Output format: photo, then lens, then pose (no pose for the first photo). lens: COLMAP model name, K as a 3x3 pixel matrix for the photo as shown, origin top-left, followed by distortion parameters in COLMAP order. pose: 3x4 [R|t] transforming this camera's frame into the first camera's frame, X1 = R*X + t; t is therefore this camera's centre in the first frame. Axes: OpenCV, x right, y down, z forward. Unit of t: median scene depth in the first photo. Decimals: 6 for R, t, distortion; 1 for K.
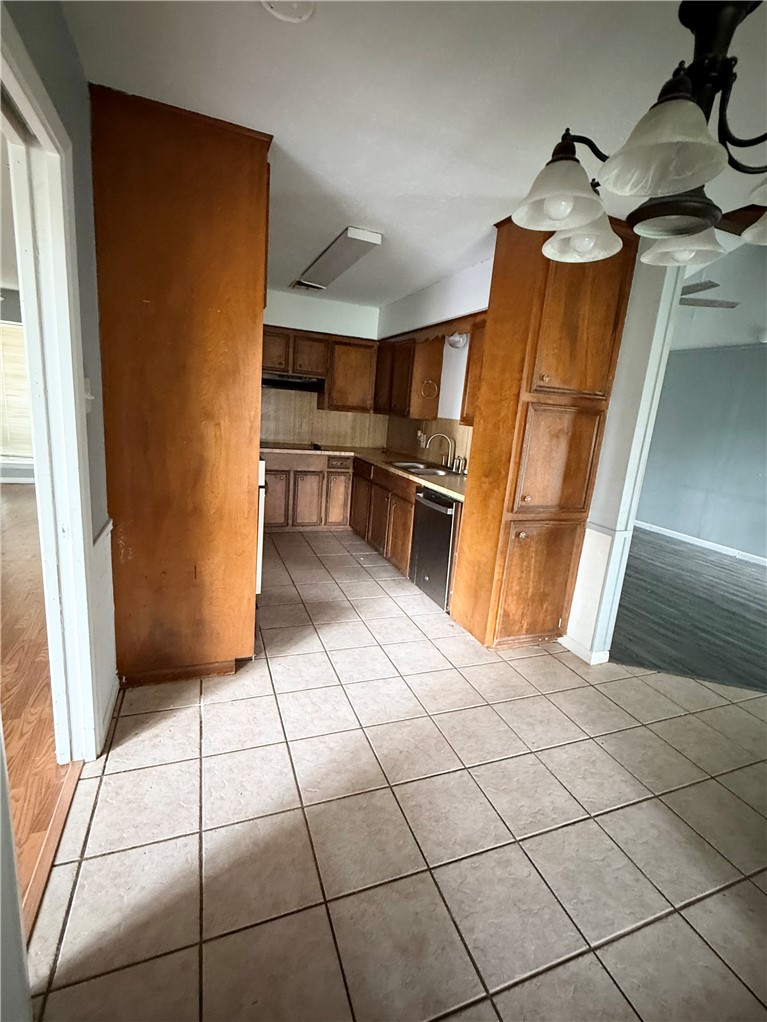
lens RADIAL K [[483.5, 0, 383.5], [0, 483.5, 511.0], [0, 0, 1]] dist [0.000568, 0.000024]
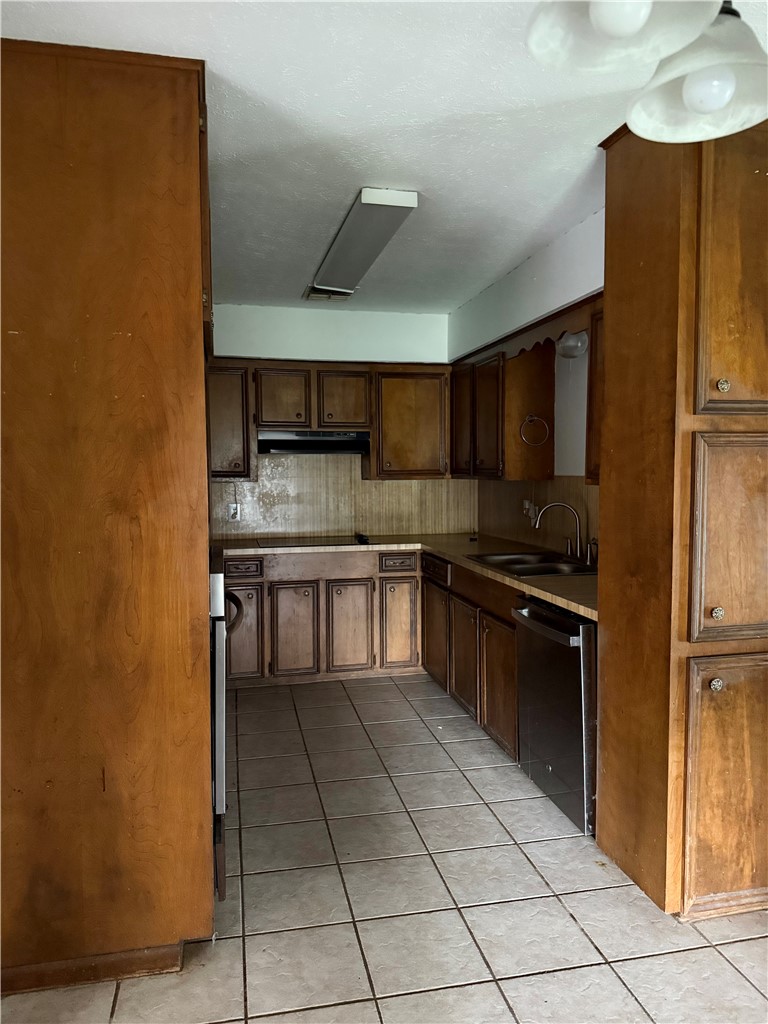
lens RADIAL K [[734.4, 0, 384.0], [0, 734.4, 512.0], [0, 0, 1]] dist [0.044506, -0.061486]
pose [[0.982384, -0.077879, -0.169870, 0.079632], [0.049845, 0.985290, -0.163458, -0.017755], [0.180101, 0.152111, 0.971816, 0.132422]]
